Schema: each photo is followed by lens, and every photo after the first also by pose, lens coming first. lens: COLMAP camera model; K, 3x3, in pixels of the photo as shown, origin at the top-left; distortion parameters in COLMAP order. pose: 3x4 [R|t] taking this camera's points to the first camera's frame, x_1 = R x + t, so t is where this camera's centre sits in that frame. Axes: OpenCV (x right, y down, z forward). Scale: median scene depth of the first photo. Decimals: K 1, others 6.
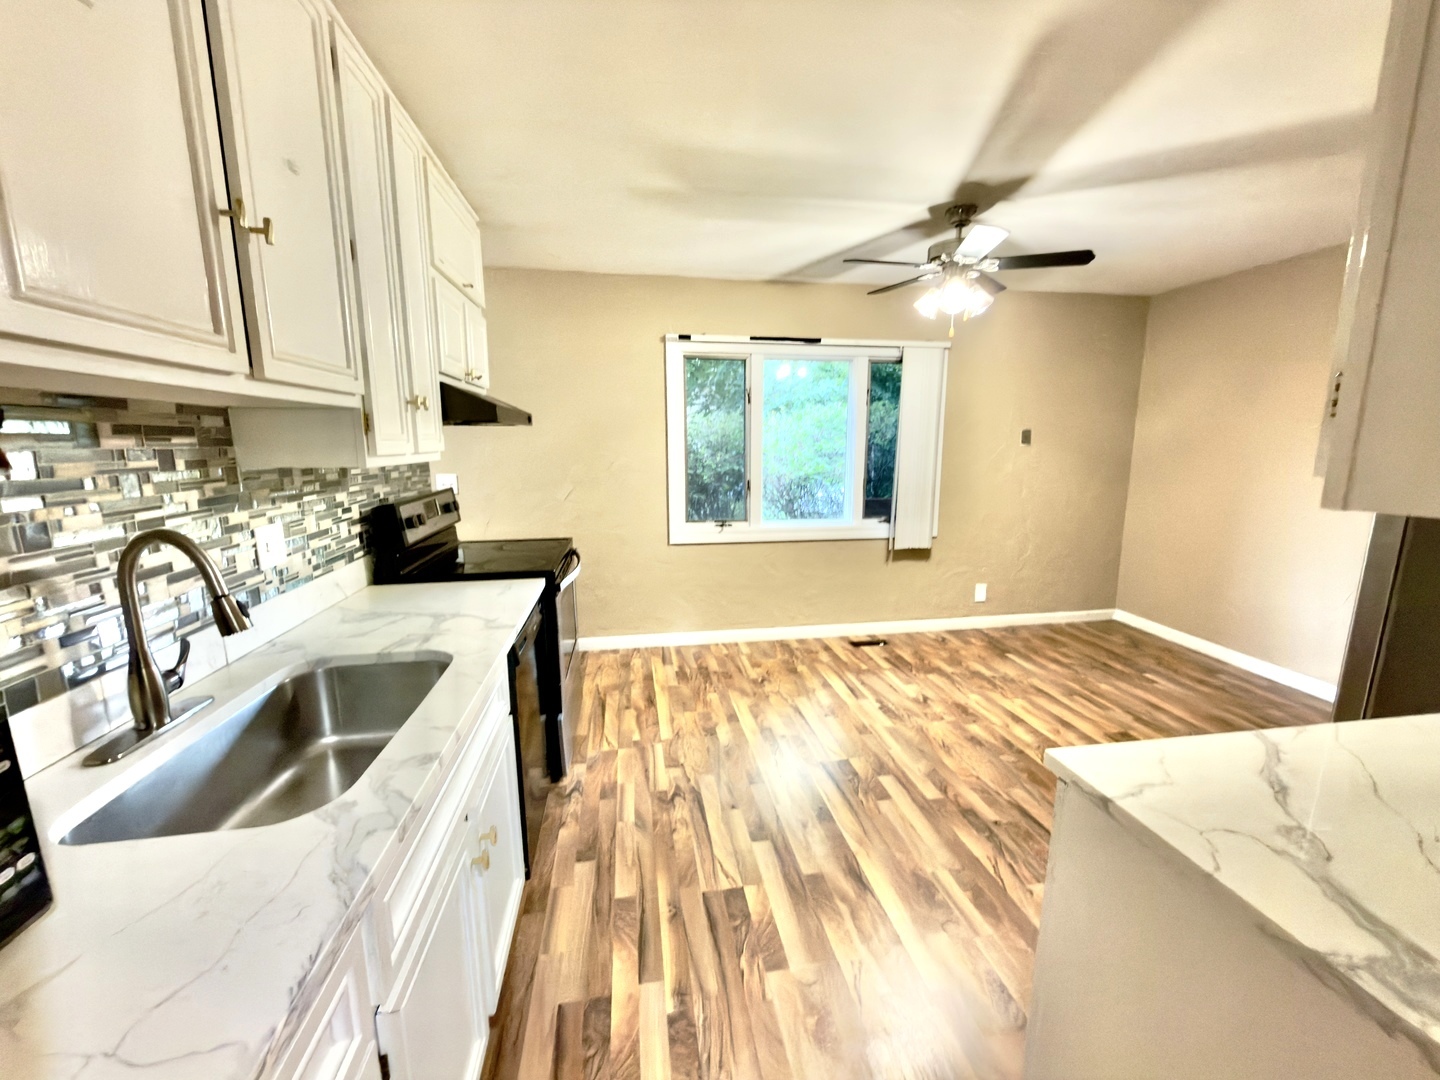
lens RADIAL K [[578.6, 0, 722.2], [0, 578.6, 543.4], [0, 0, 1]] dist [0.001427, -0.000378]
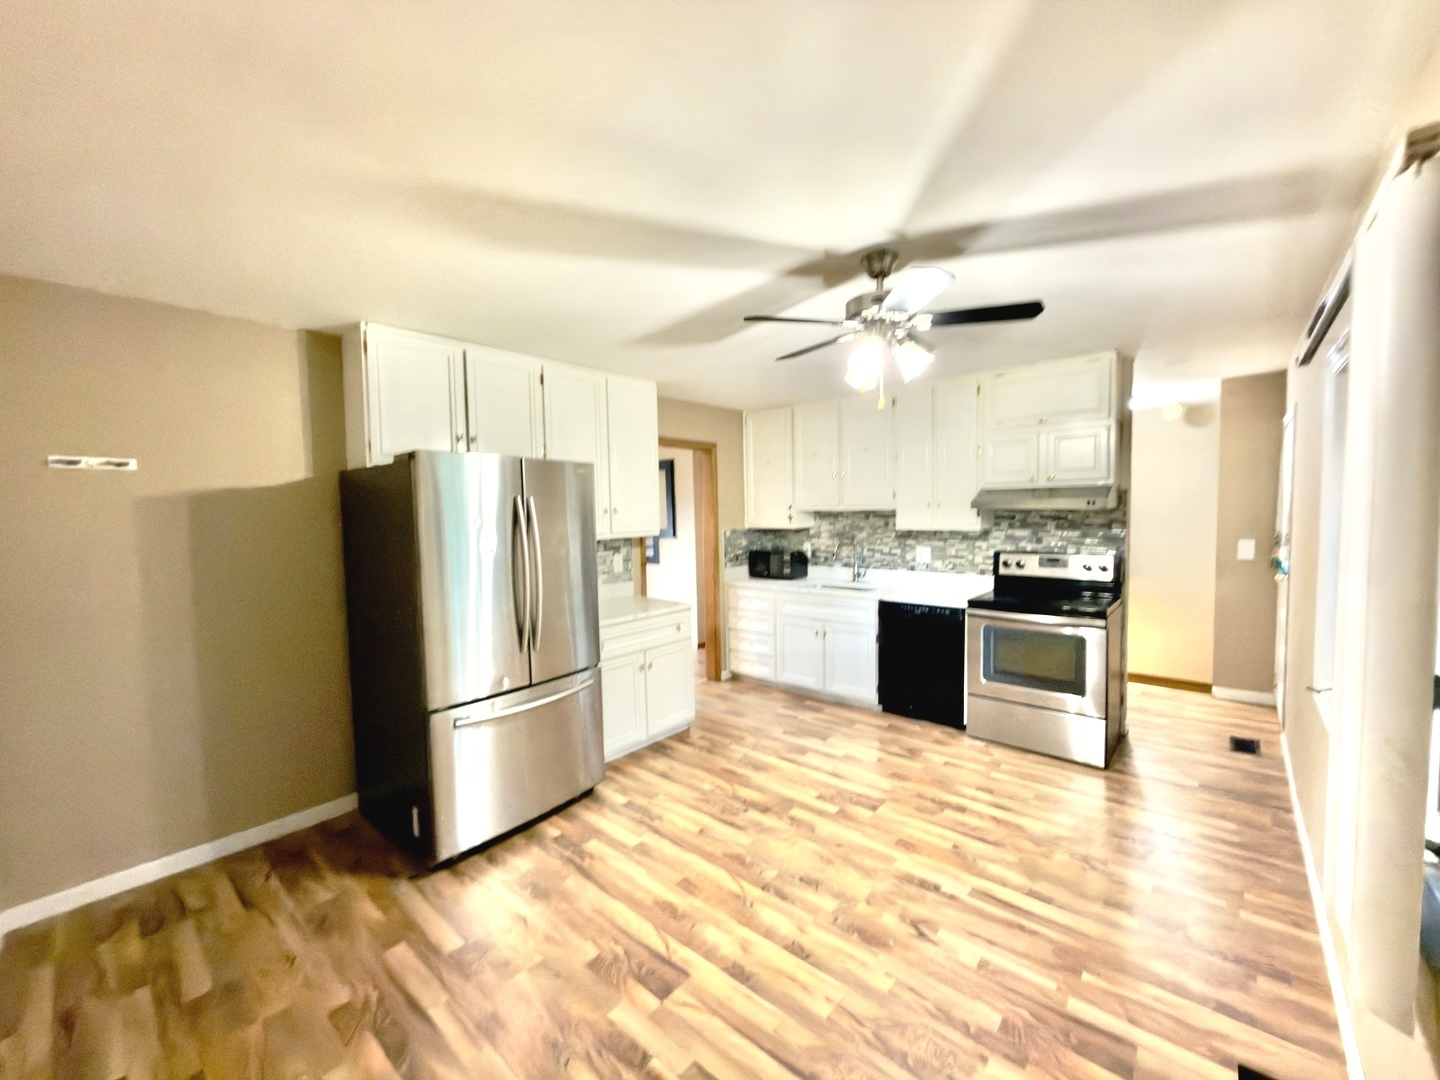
lens RADIAL K [[578.6, 0, 718.8], [0, 578.6, 544.6], [0, 0, 1]] dist [0.001427, -0.000378]
pose [[-0.776337, 0.054367, -0.627969, 1.266972], [-0.091274, 0.976076, 0.197343, -0.360554], [0.623674, 0.210522, -0.752802, 1.751407]]
